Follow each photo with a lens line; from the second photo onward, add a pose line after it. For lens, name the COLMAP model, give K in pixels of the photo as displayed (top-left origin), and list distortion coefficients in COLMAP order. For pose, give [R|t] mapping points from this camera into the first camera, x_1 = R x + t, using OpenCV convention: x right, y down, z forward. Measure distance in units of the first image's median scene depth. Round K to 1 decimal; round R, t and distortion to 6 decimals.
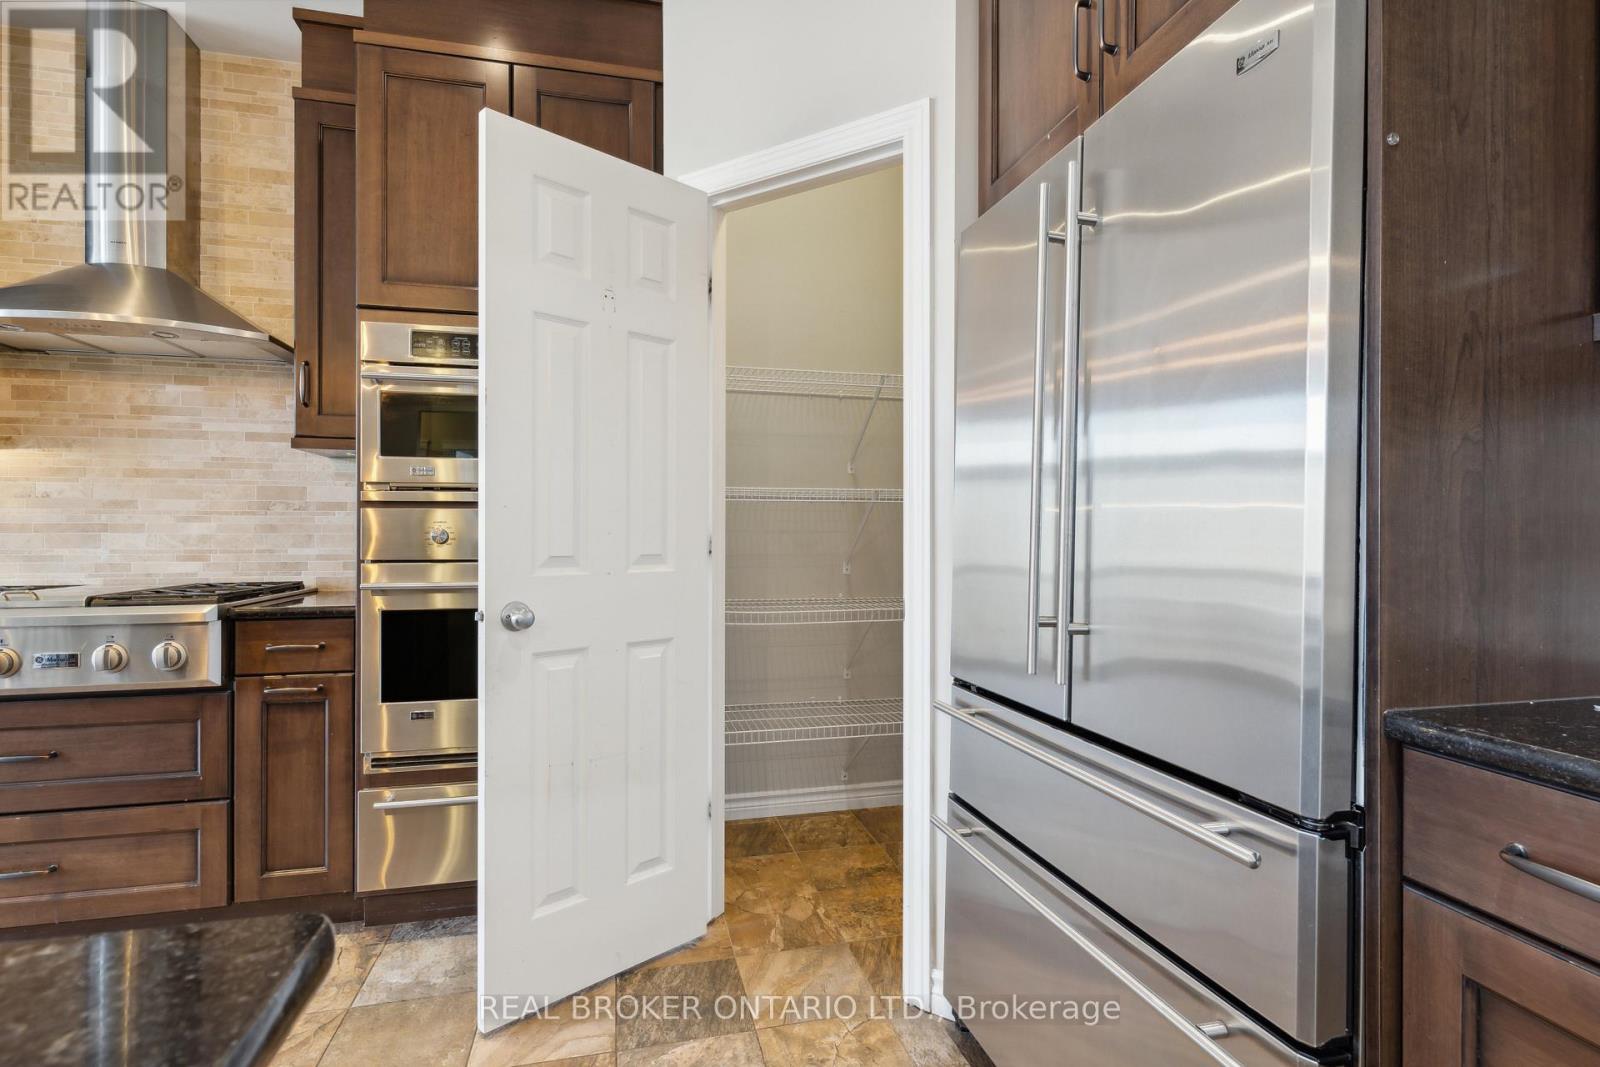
lens RADIAL K [[768.7, 0, 797.6], [0, 768.7, 530.4], [0, 0, 1]] dist [0.002872, 0.000491]
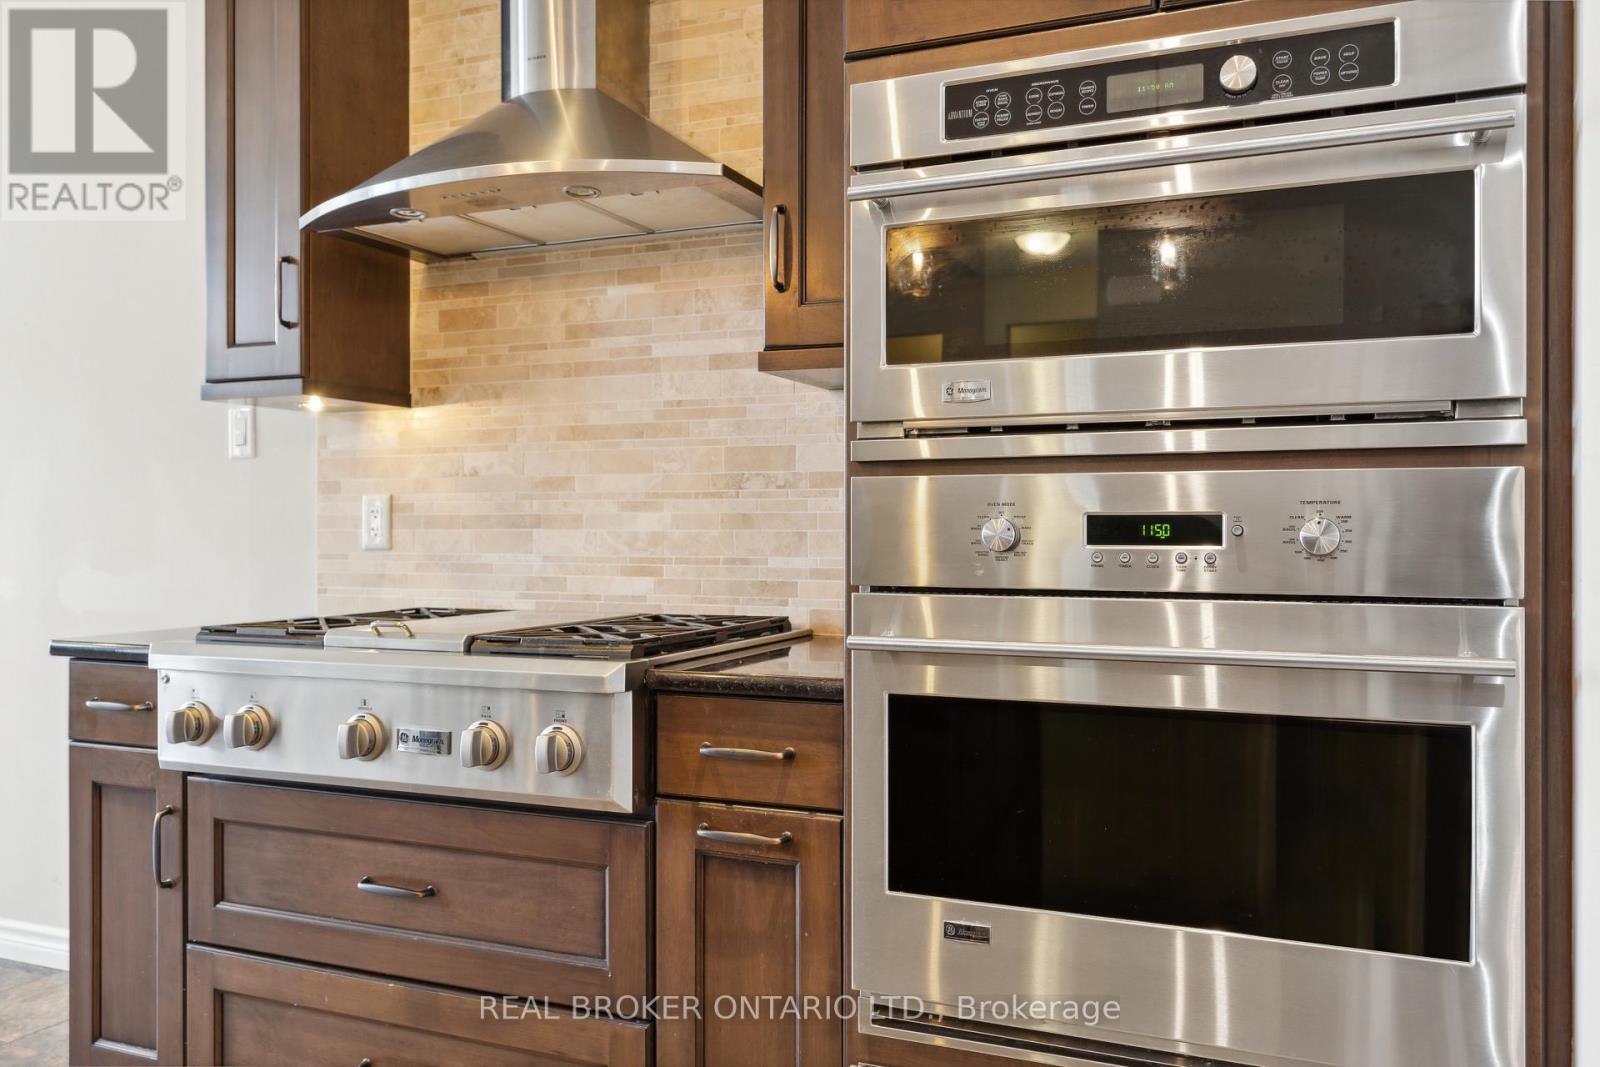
lens RADIAL K [[1257.3, 0, 798.9], [0, 1257.3, 529.6], [0, 0, 1]] dist [0.007012, -0.003142]
pose [[0.805961, -0.000092, -0.591969, -0.141443], [0.001782, 0.999996, 0.002271, 0.002155], [0.591966, -0.002885, 0.805958, 0.377658]]
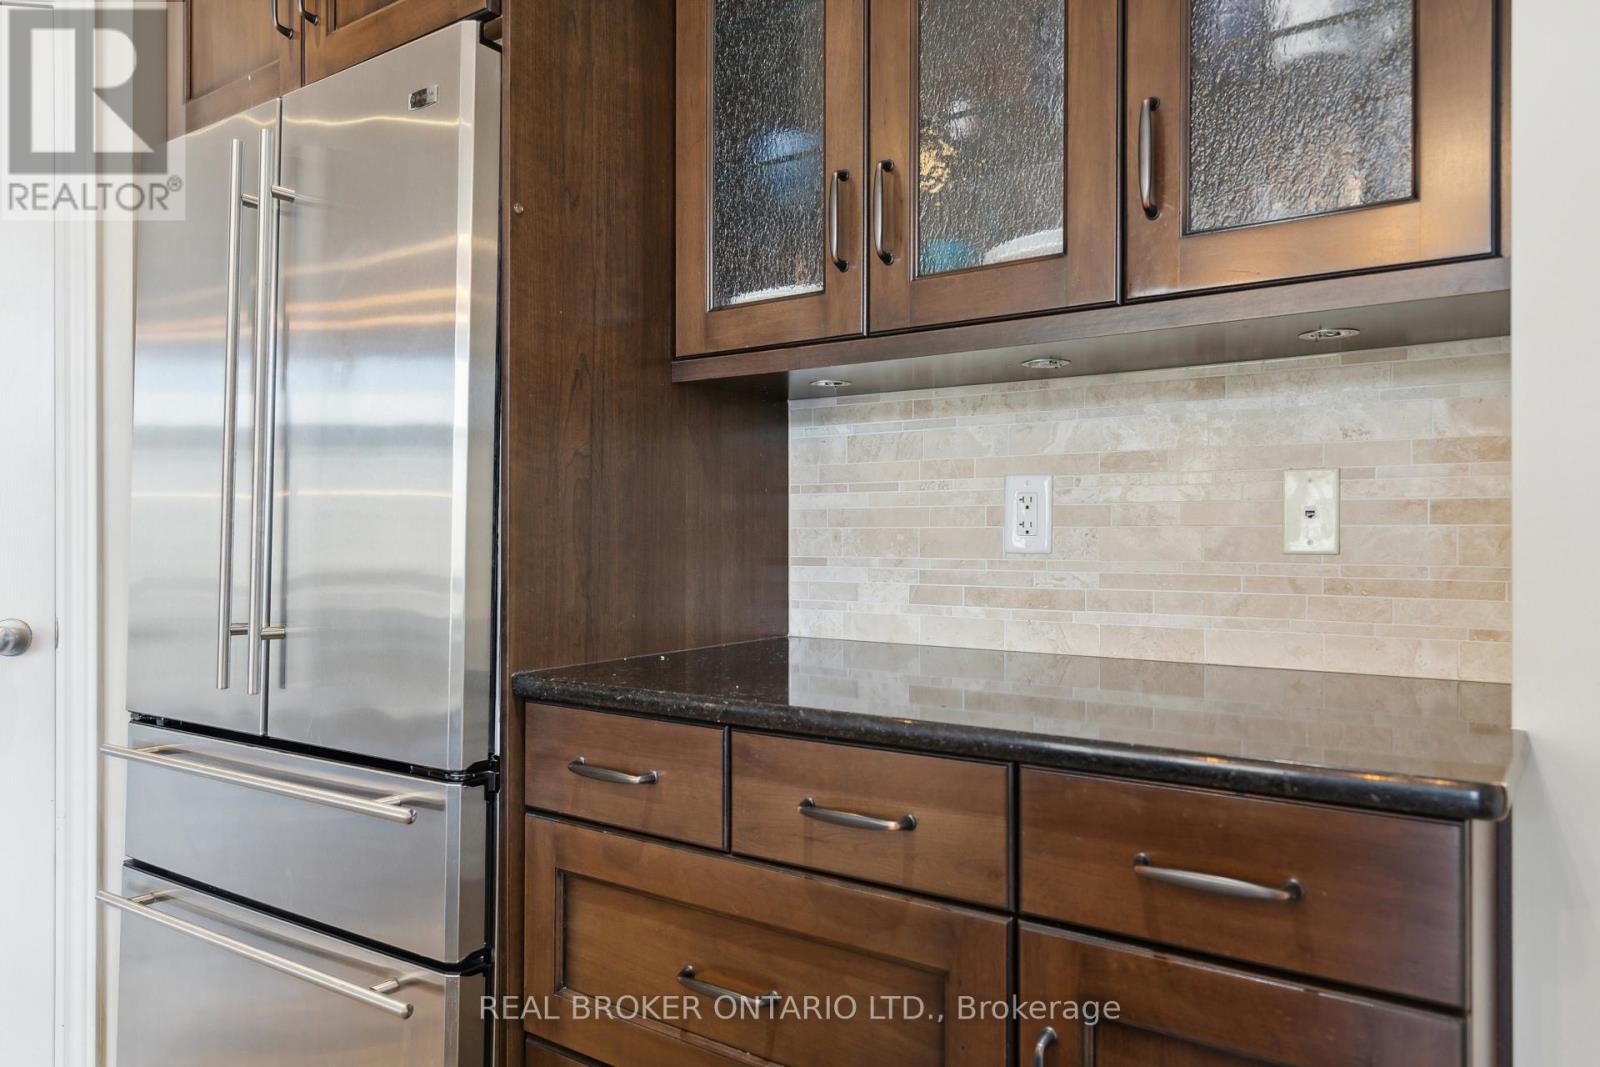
lens RADIAL K [[1080.4, 0, 792.8], [0, 1080.4, 521.3], [0, 0, 1]] dist [0.000966, -0.003586]
pose [[0.752661, -0.001530, 0.658407, -0.014335], [0.002890, 0.999995, -0.000980, -0.002389], [-0.658402, 0.002640, 0.752662, -0.255070]]
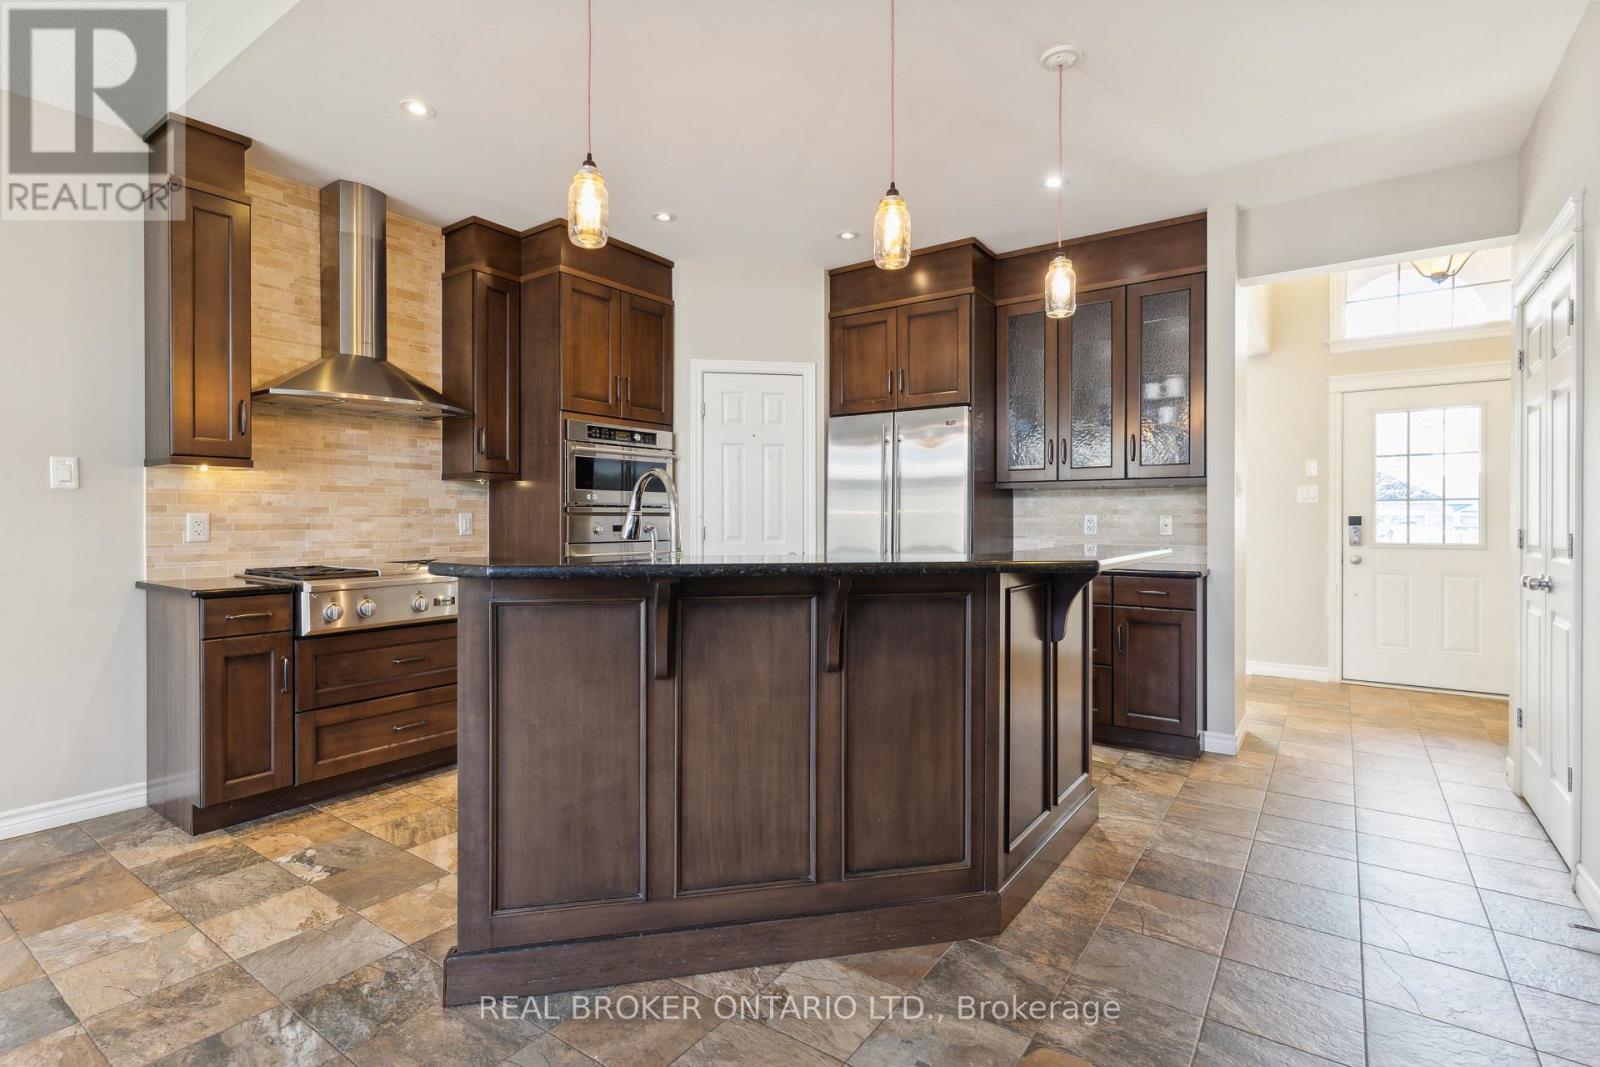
lens RADIAL K [[768.7, 0, 793.9], [0, 768.7, 515.2], [0, 0, 1]] dist [0.002872, 0.000491]
pose [[0.750826, 0.002020, 0.660496, -1.523294], [-0.002480, 0.999997, -0.000240, -0.034409], [-0.660495, -0.001458, 0.750829, -0.884330]]
